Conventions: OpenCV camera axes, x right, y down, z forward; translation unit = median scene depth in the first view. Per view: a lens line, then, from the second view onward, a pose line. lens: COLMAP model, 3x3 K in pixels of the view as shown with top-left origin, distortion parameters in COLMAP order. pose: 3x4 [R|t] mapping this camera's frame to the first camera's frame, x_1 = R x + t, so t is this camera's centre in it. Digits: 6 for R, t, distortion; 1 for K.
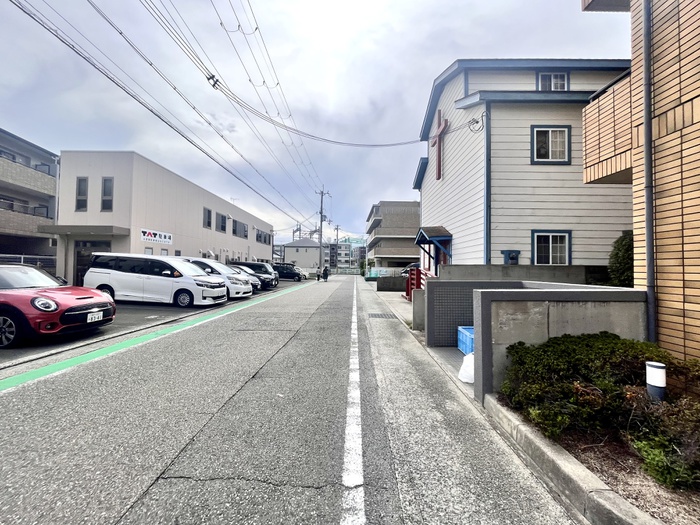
lens RADIAL K [[283.7, 0, 350.0], [0, 283.7, 261.0], [0, 0, 1]] dist [-0.003805, 0.000146]
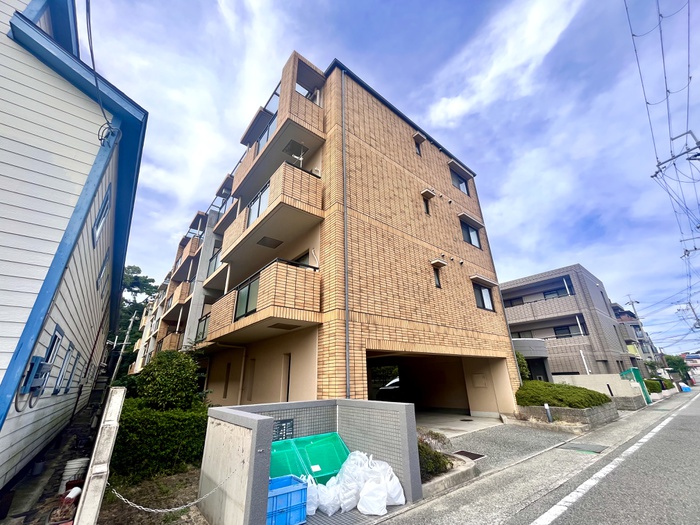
lens RADIAL K [[283.7, 0, 350.0], [0, 283.7, 261.0], [0, 0, 1]] dist [-0.003805, 0.000146]
pose [[-0.633319, 0.301815, 0.712611, -0.236745], [-0.004747, 0.919284, -0.393567, 0.001486], [-0.773876, -0.252636, -0.580767, 0.908941]]
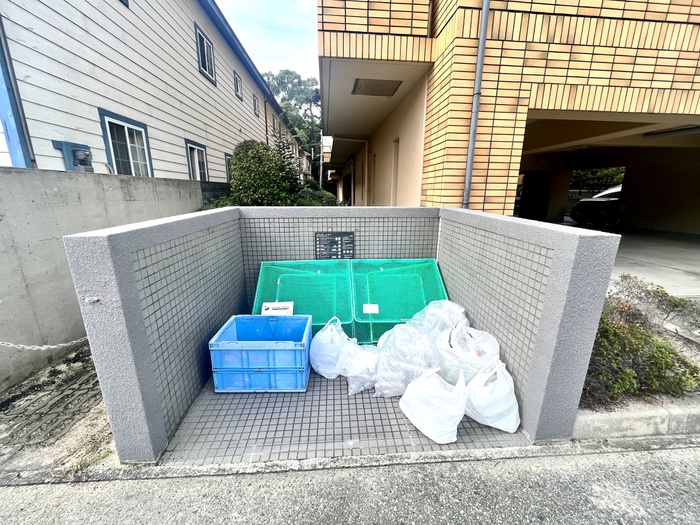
lens RADIAL K [[283.7, 0, 350.0], [0, 283.7, 261.0], [0, 0, 1]] dist [-0.003805, 0.000146]
pose [[-0.080808, -0.254053, 0.963809, 0.022753], [-0.033227, 0.967120, 0.252140, 0.017806], [-0.996176, -0.011649, -0.086592, 0.579020]]
